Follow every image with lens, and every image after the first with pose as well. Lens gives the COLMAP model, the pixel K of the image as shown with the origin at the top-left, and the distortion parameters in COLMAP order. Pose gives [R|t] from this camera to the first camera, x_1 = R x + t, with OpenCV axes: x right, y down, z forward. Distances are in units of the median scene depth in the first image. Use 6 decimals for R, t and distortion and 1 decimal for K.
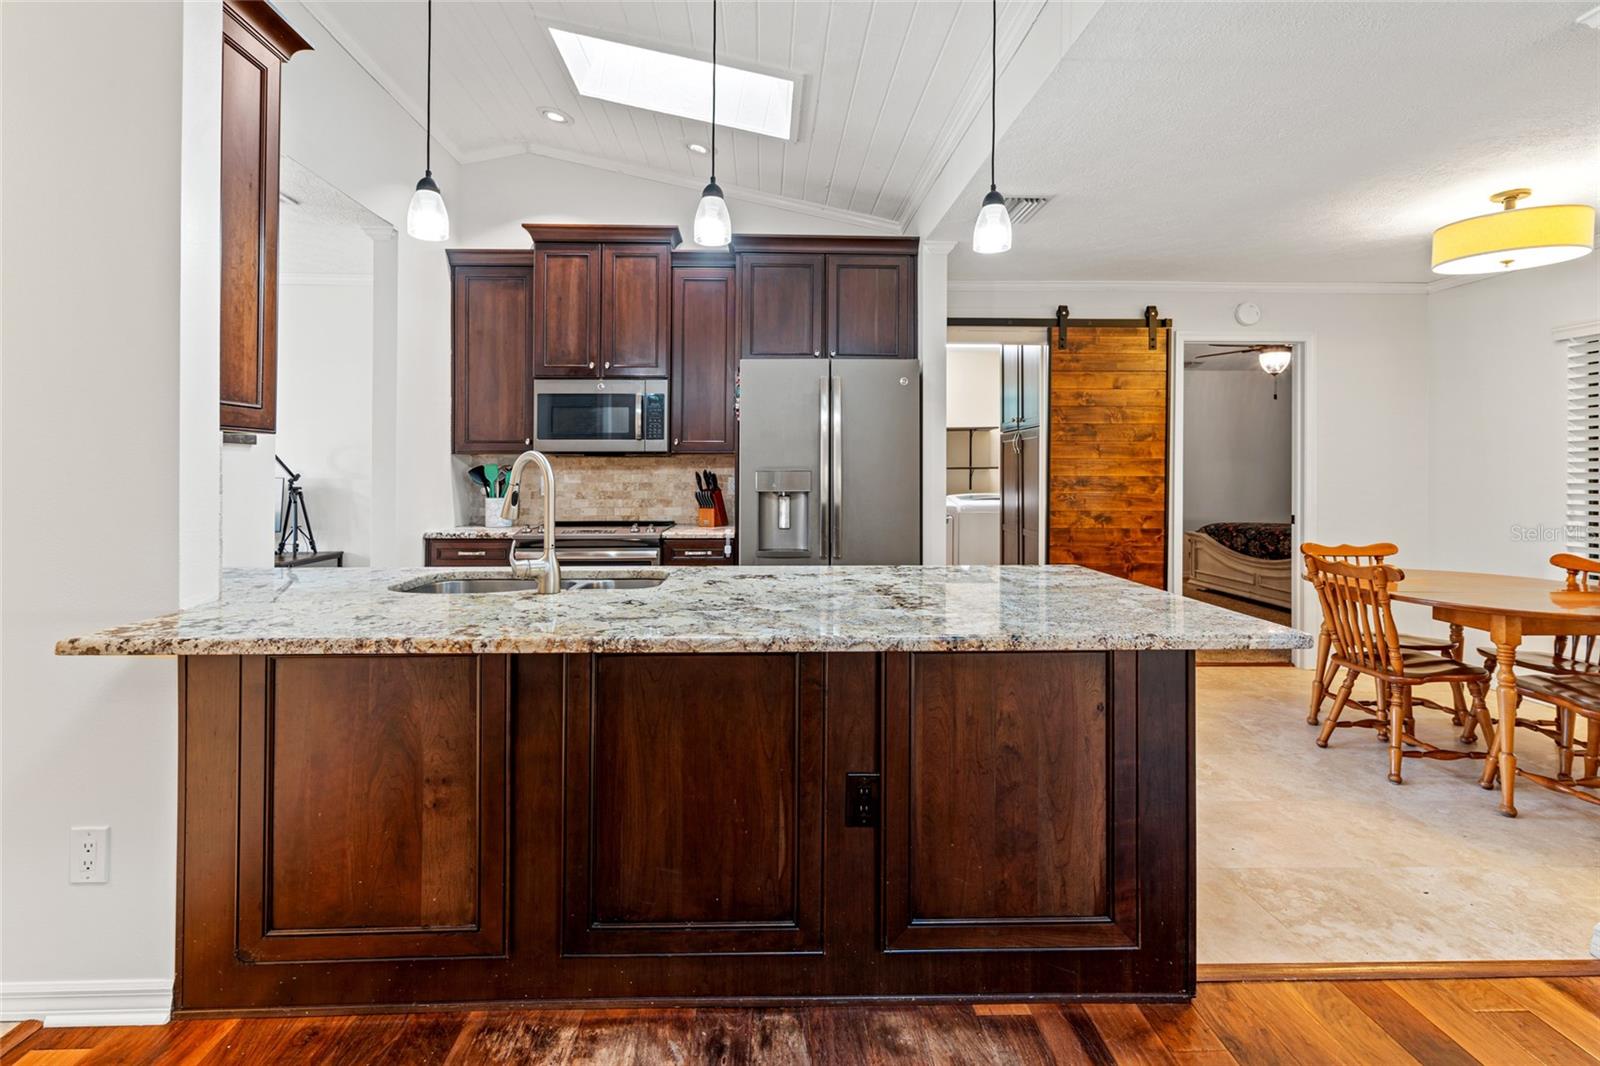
lens RADIAL K [[741.8, 0, 786.0], [0, 741.8, 466.0], [0, 0, 1]] dist [-0.003581, 0.003782]
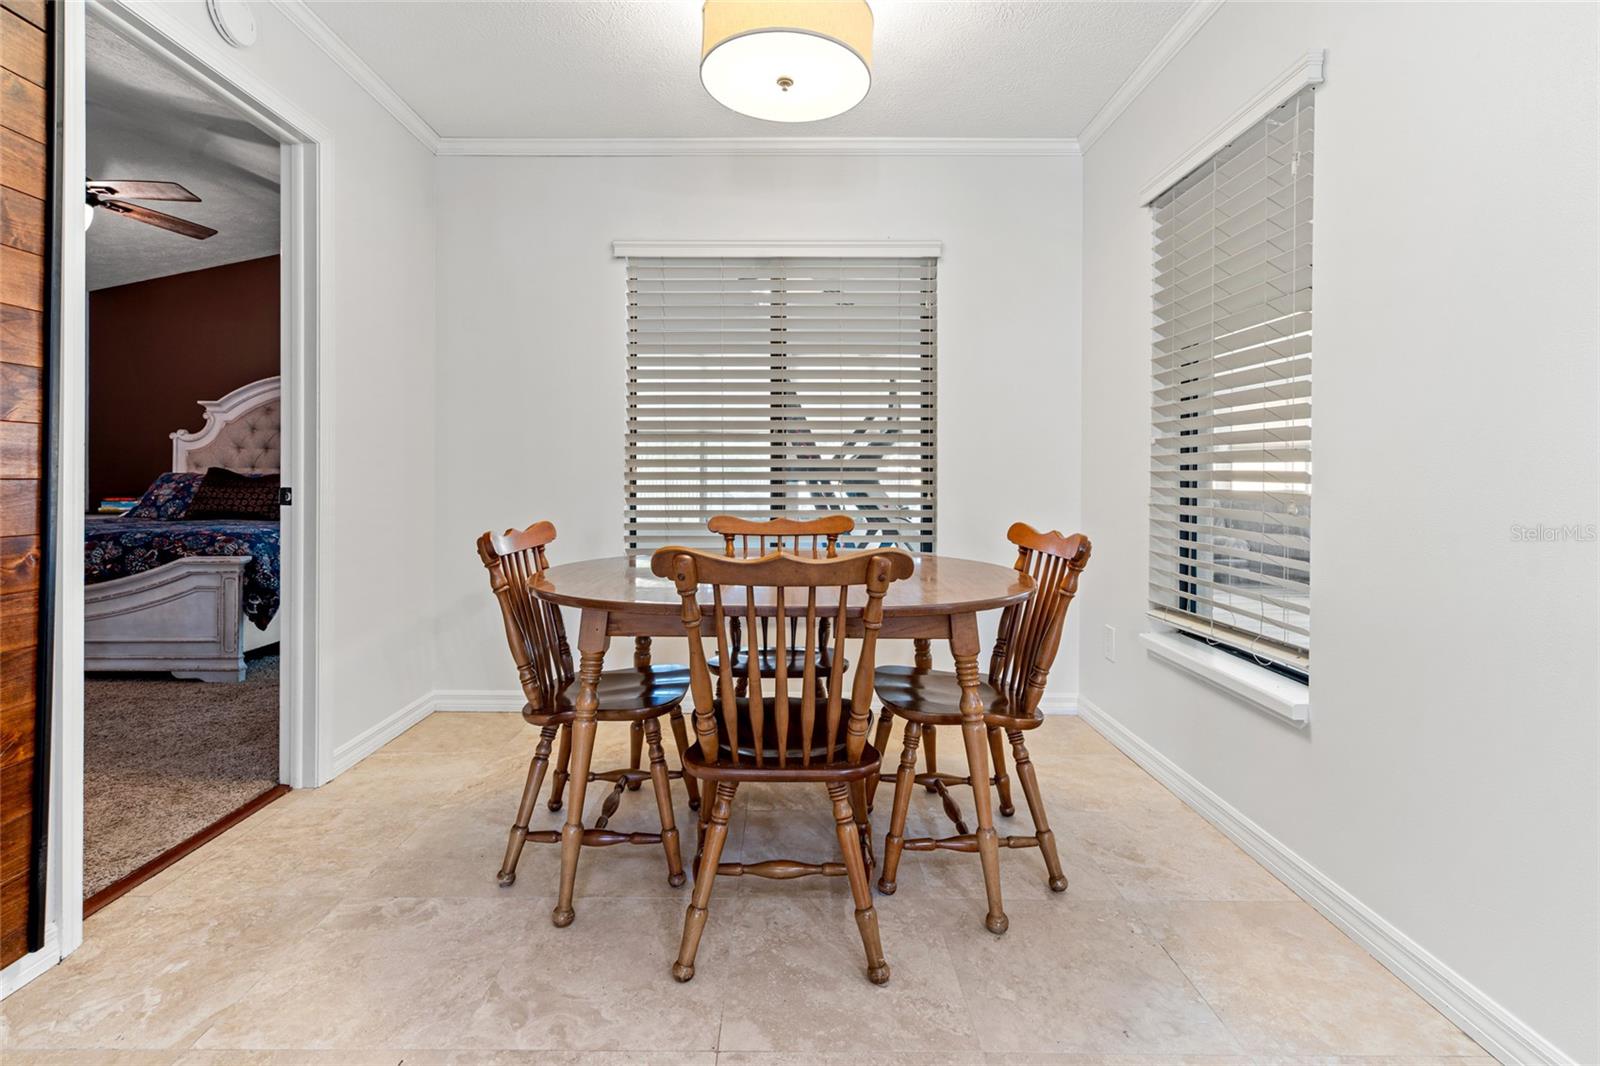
lens RADIAL K [[741.8, 0, 787.1], [0, 741.8, 478.9], [0, 0, 1]] dist [-0.003581, 0.003782]
pose [[0.031145, -0.007741, 0.999485, 0.207143], [-0.013861, 0.999871, 0.008176, 0.054407], [-0.999419, -0.014108, 0.031034, 0.681532]]
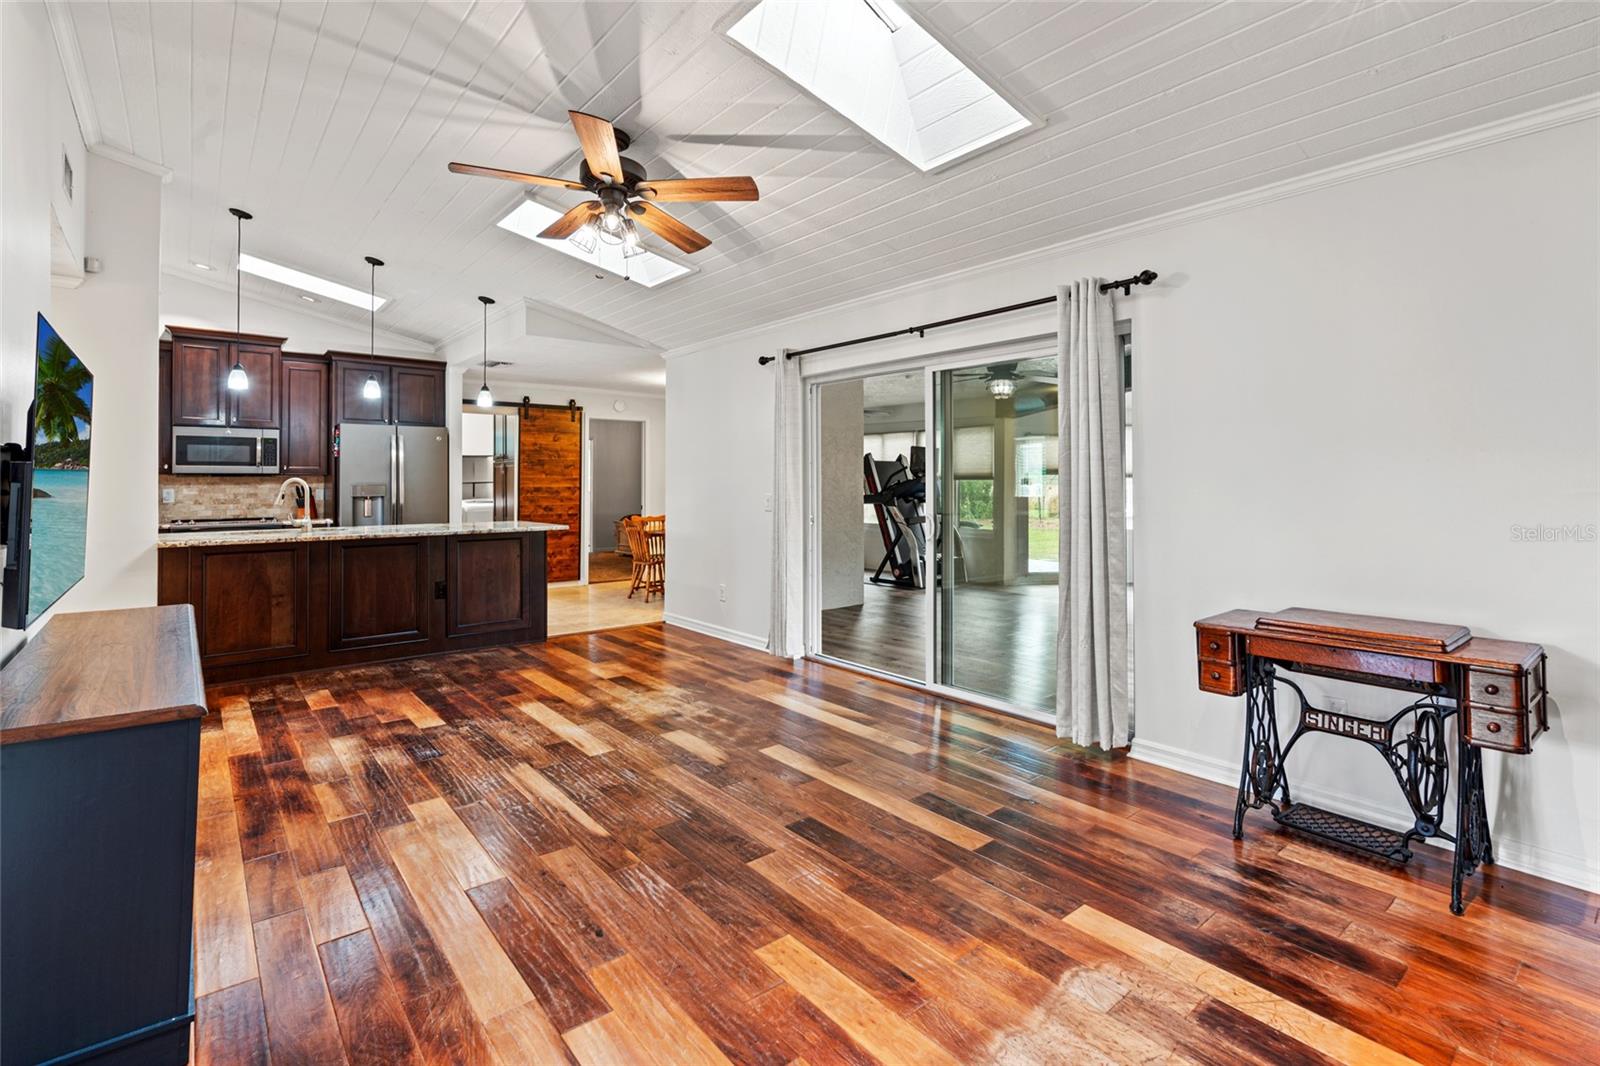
lens RADIAL K [[741.8, 0, 804.6], [0, 741.8, 478.5], [0, 0, 1]] dist [-0.003581, 0.003782]
pose [[0.783893, 0.000265, 0.620896, -0.245973], [-0.000079, 1.000000, -0.000327, -0.007875], [-0.620896, 0.000207, 0.783893, -0.930208]]
